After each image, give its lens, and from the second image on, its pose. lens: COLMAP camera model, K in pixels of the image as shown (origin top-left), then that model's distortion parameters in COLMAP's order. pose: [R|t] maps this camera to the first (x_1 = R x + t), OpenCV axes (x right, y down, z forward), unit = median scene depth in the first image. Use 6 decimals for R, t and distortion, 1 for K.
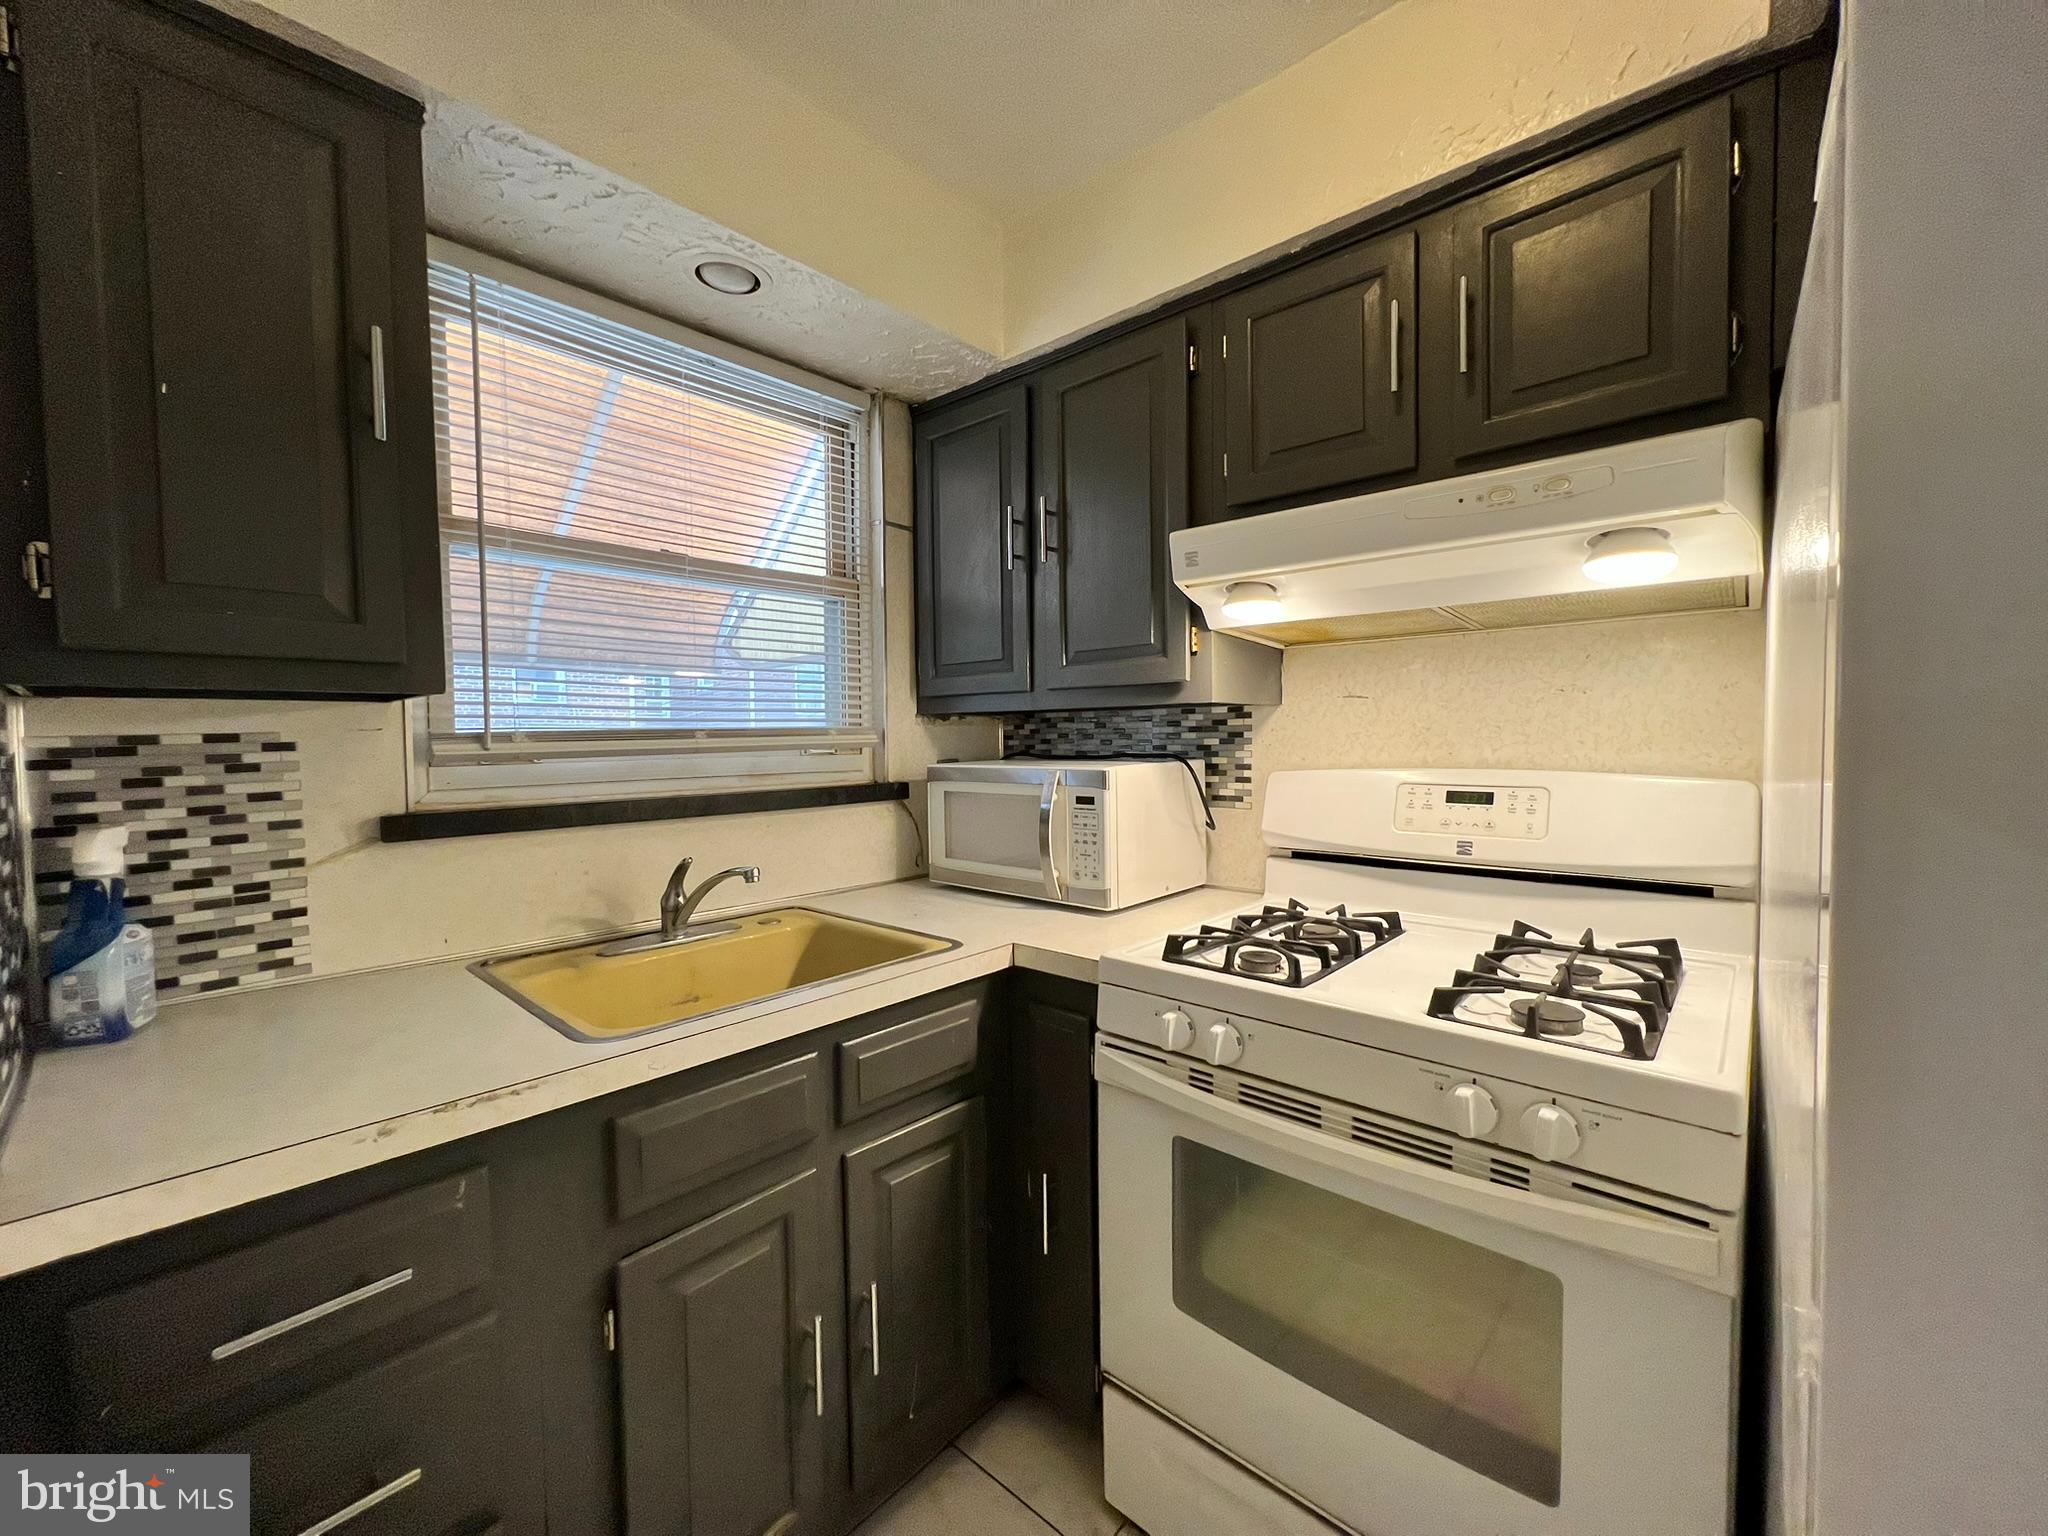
lens RADIAL K [[818.7, 0, 1018.9], [0, 818.7, 764.9], [0, 0, 1]] dist [-0.002307, -0.000051]
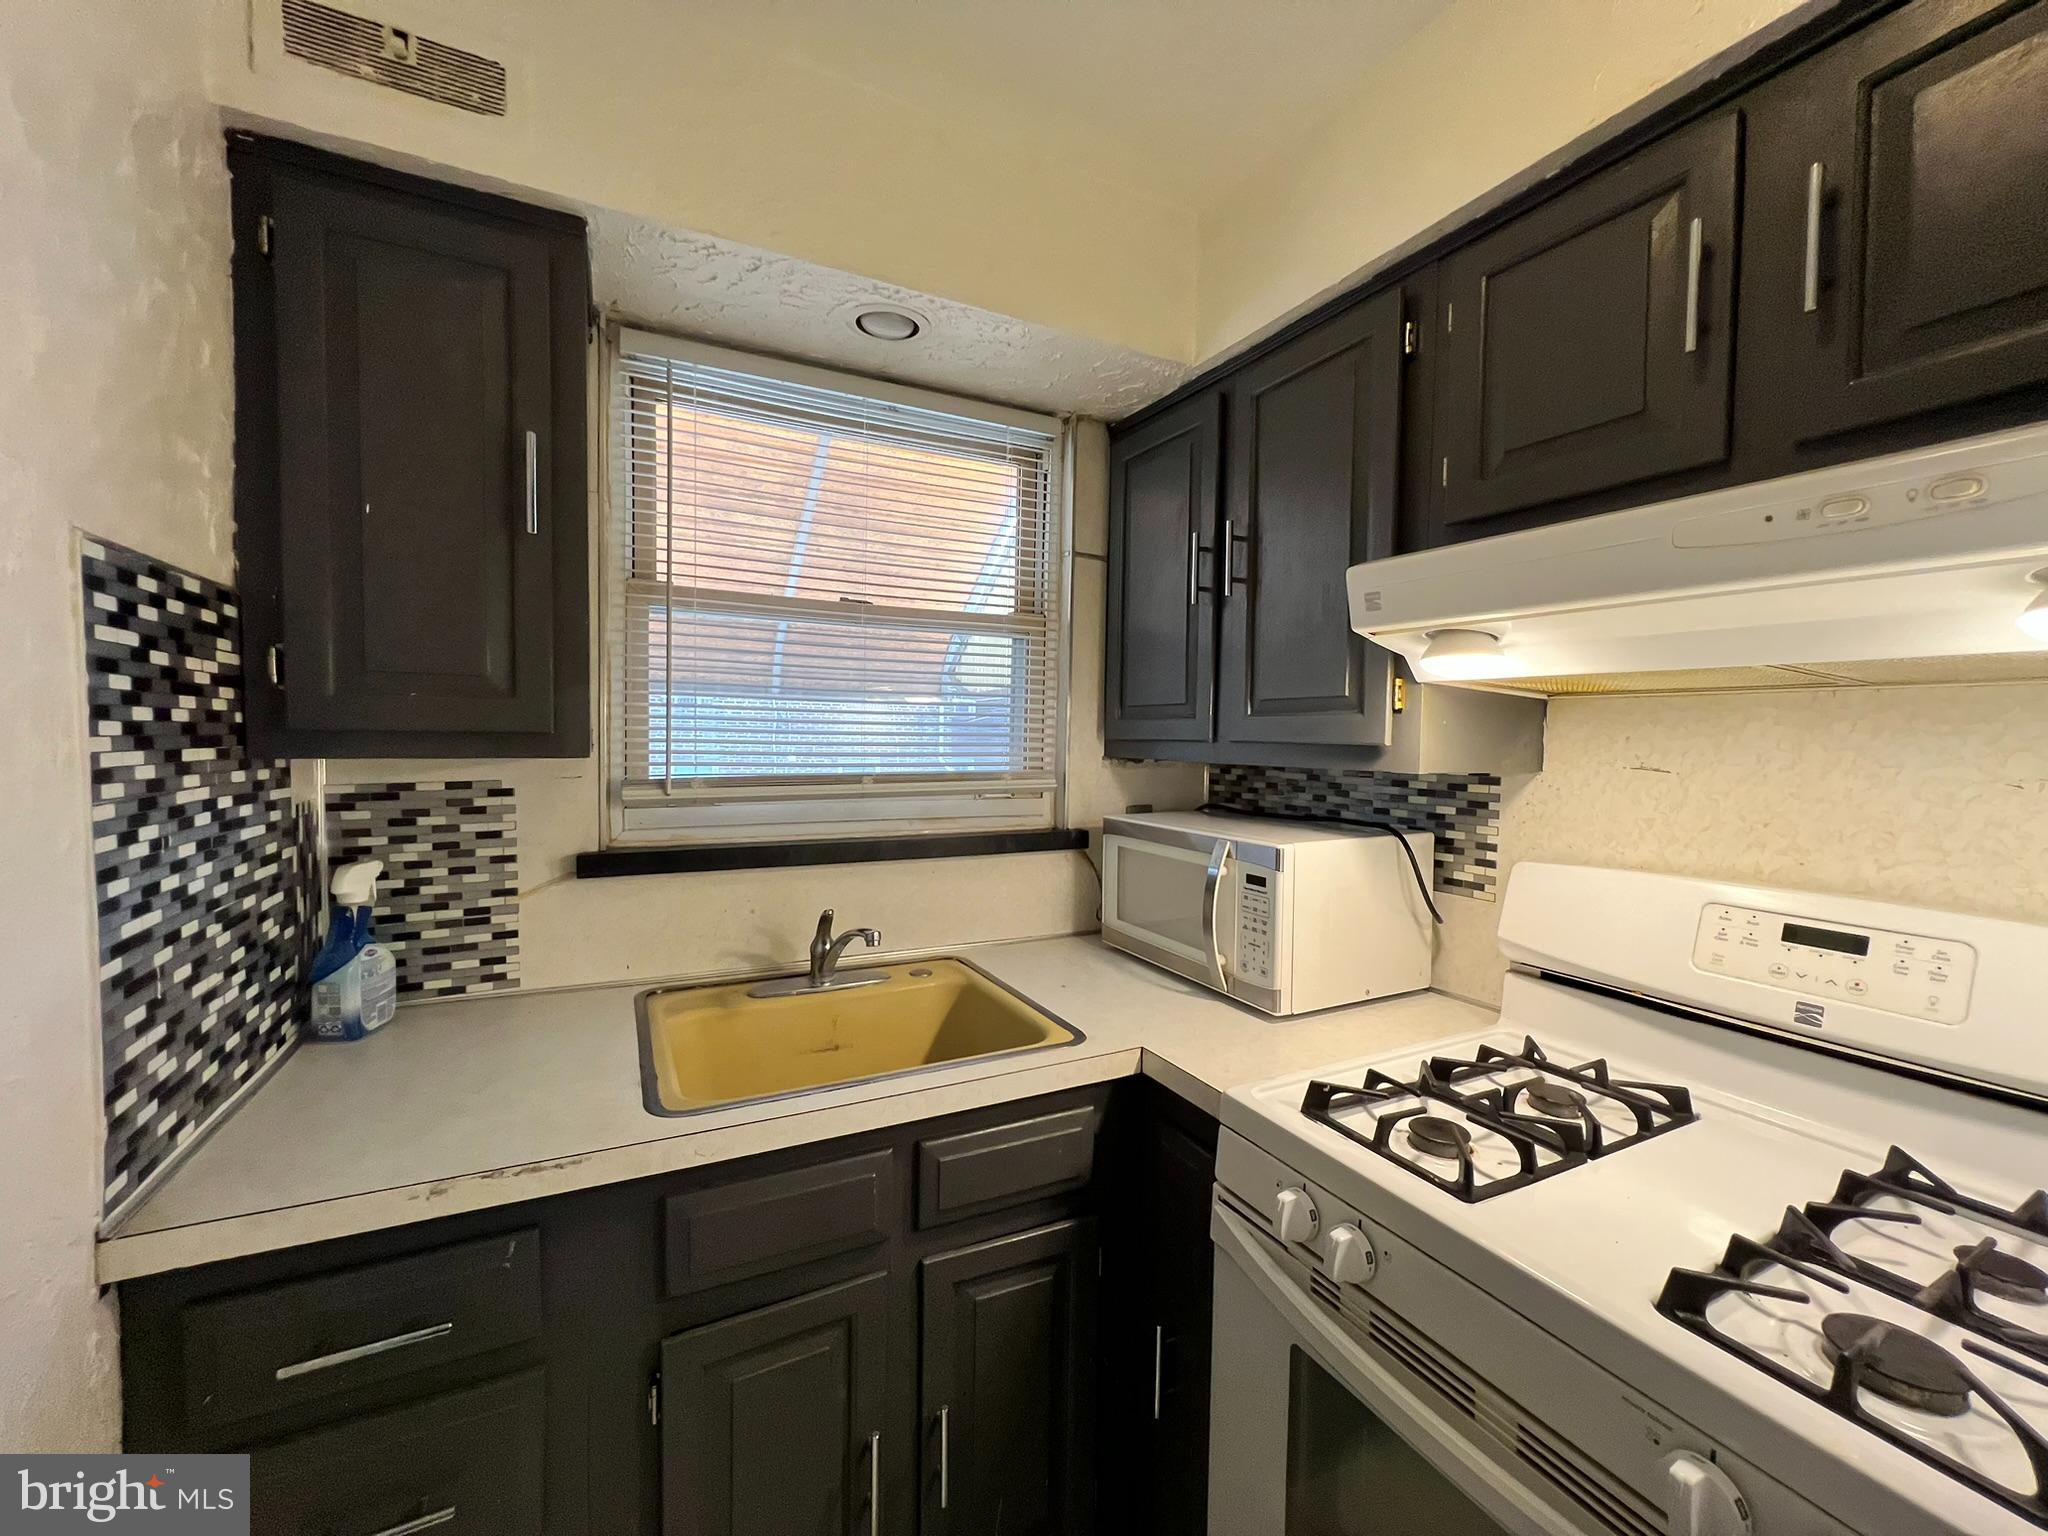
lens RADIAL K [[818.7, 0, 1018.9], [0, 818.7, 764.9], [0, 0, 1]] dist [-0.002307, -0.000051]
pose [[0.934314, 0.038906, -0.354321, 0.167850], [-0.038000, 0.999232, 0.009519, -0.084850], [0.354419, 0.004570, 0.935075, 0.141761]]
